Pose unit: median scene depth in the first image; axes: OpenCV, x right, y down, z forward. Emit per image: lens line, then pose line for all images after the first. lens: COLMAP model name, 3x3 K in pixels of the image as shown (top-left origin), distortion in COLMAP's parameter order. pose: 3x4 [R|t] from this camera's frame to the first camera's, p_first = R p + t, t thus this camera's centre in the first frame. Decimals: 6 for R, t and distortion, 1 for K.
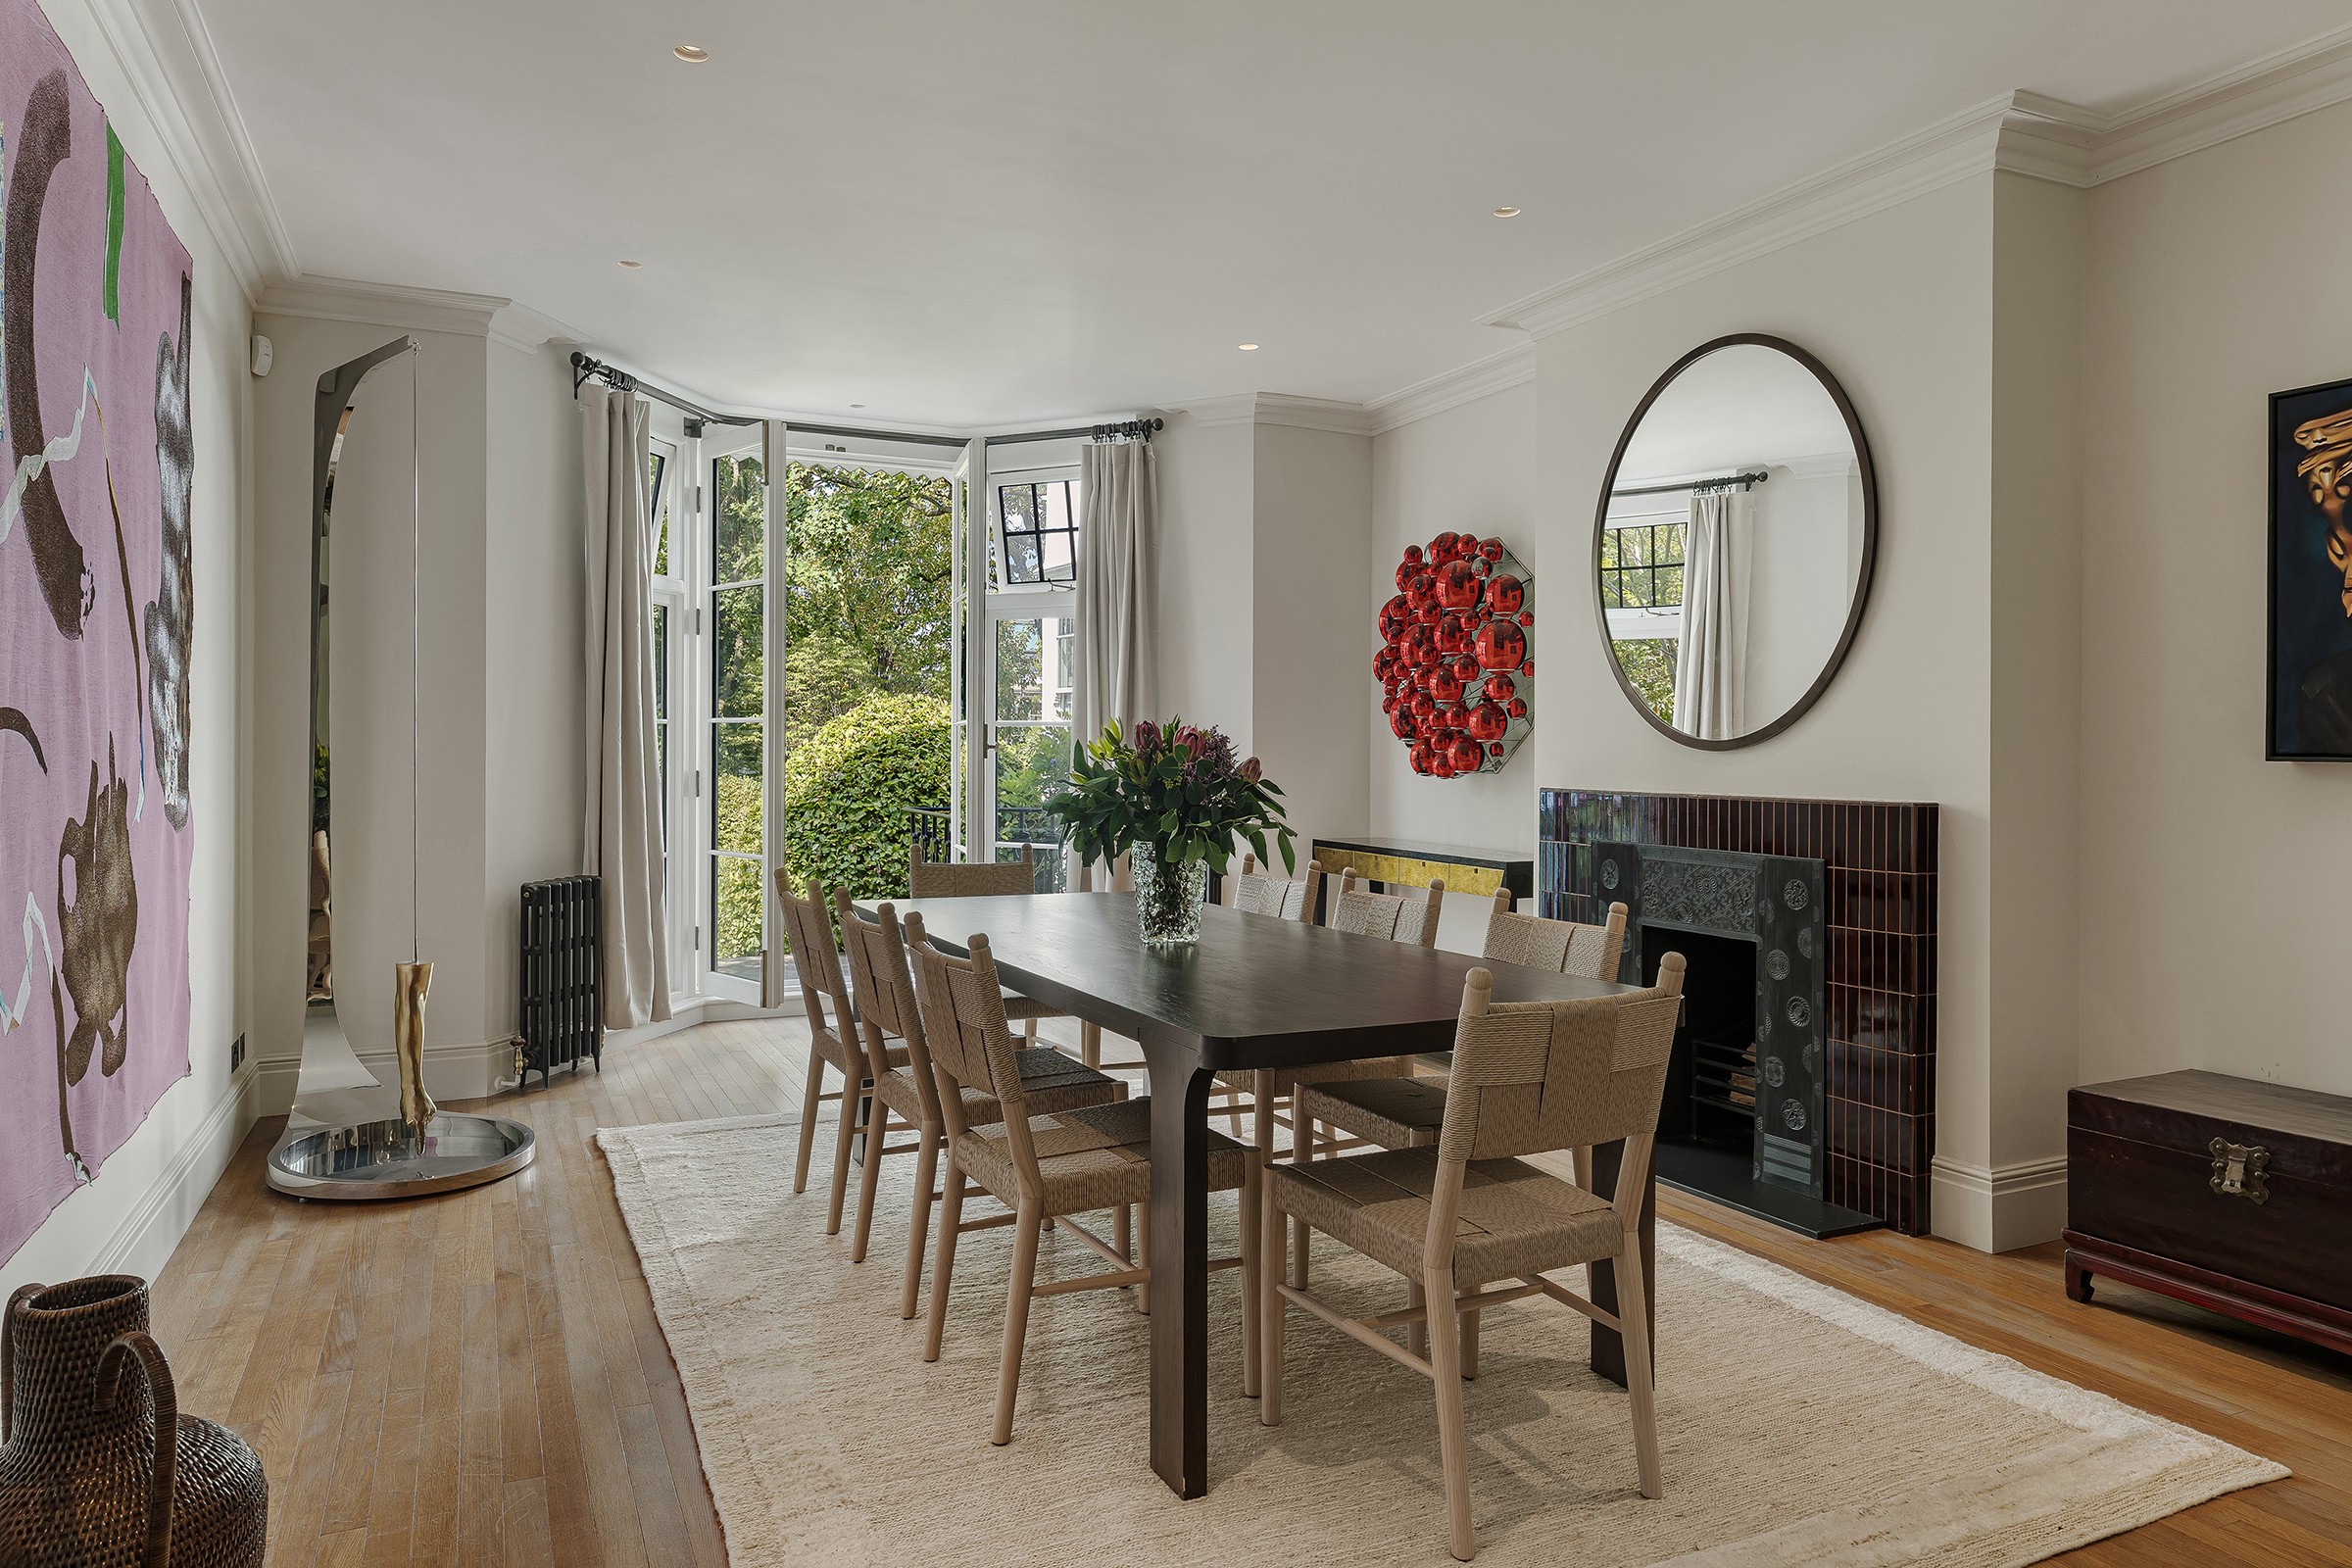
lens RADIAL K [[1461.1, 0, 1172.2], [0, 1461.1, 737.5], [0, 0, 1]] dist [0.020586, -0.033160]
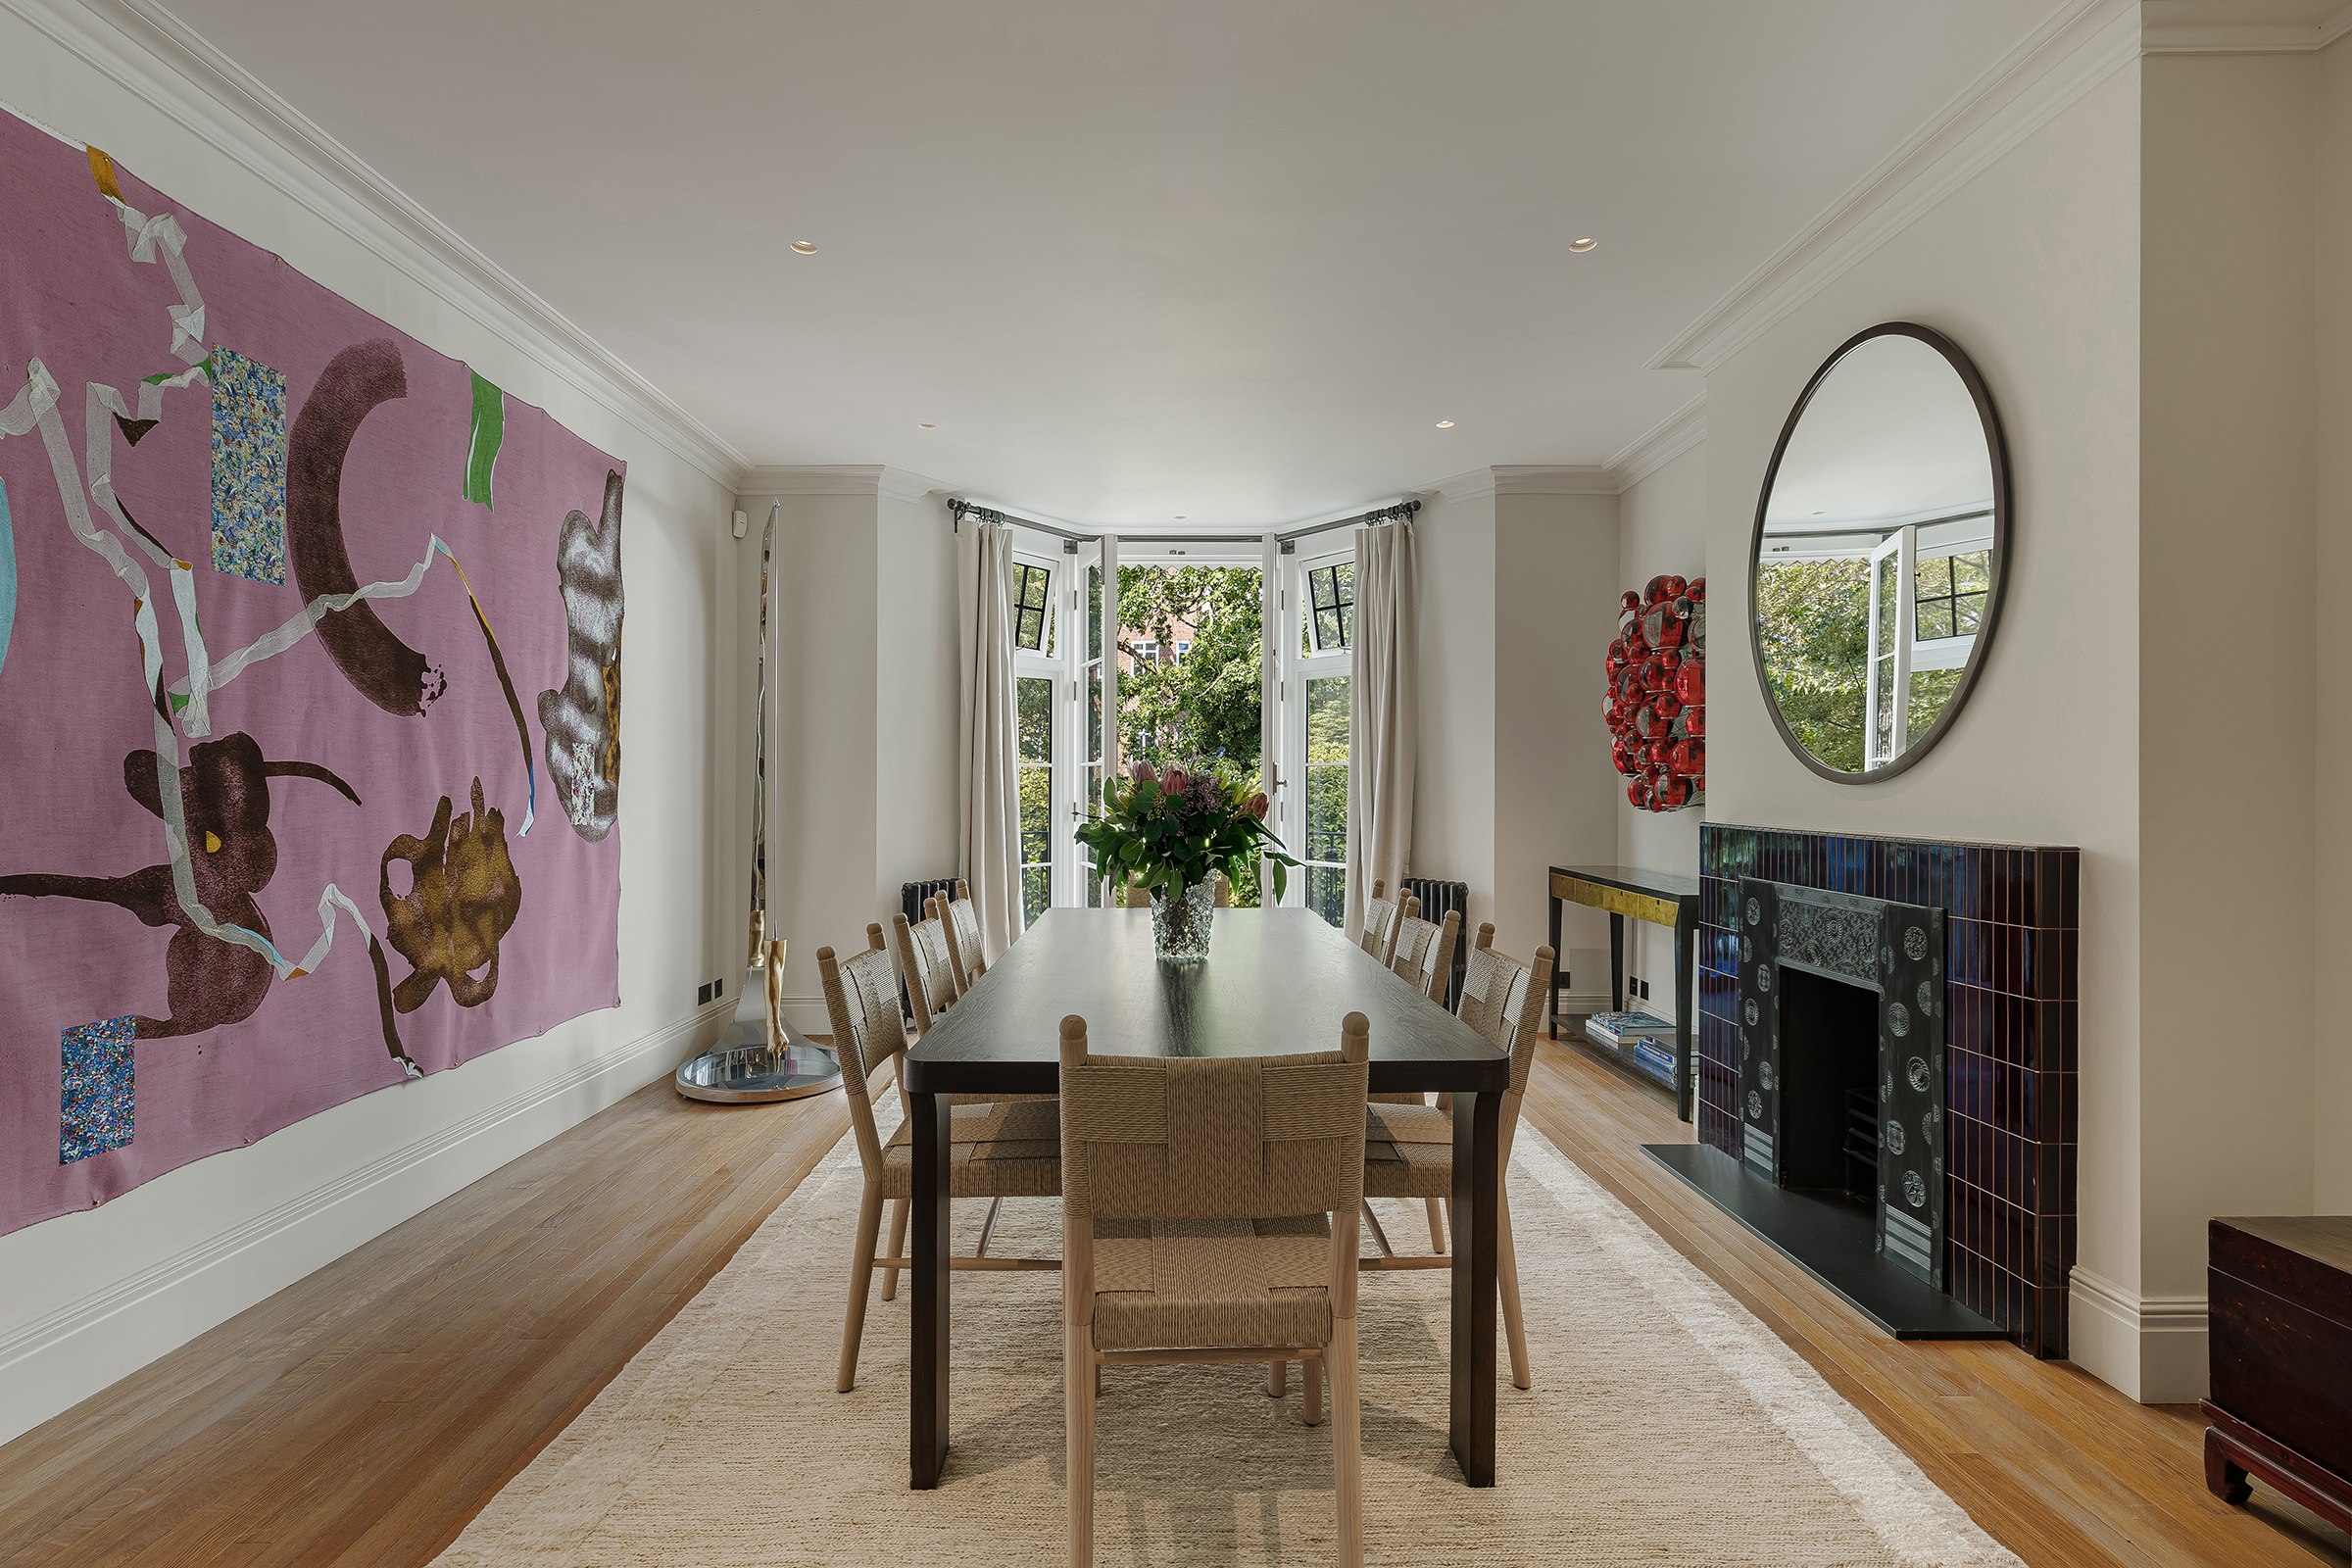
lens RADIAL K [[1096.9, 0, 1176.0], [0, 1096.9, 784.0], [0, 0, 1]] dist [0.001399, 0.000368]
pose [[0.908558, -0.005640, -0.417722, 0.298840], [0.008362, 0.999954, 0.004687, 0.003369], [0.417676, -0.007751, 0.908563, 0.206971]]
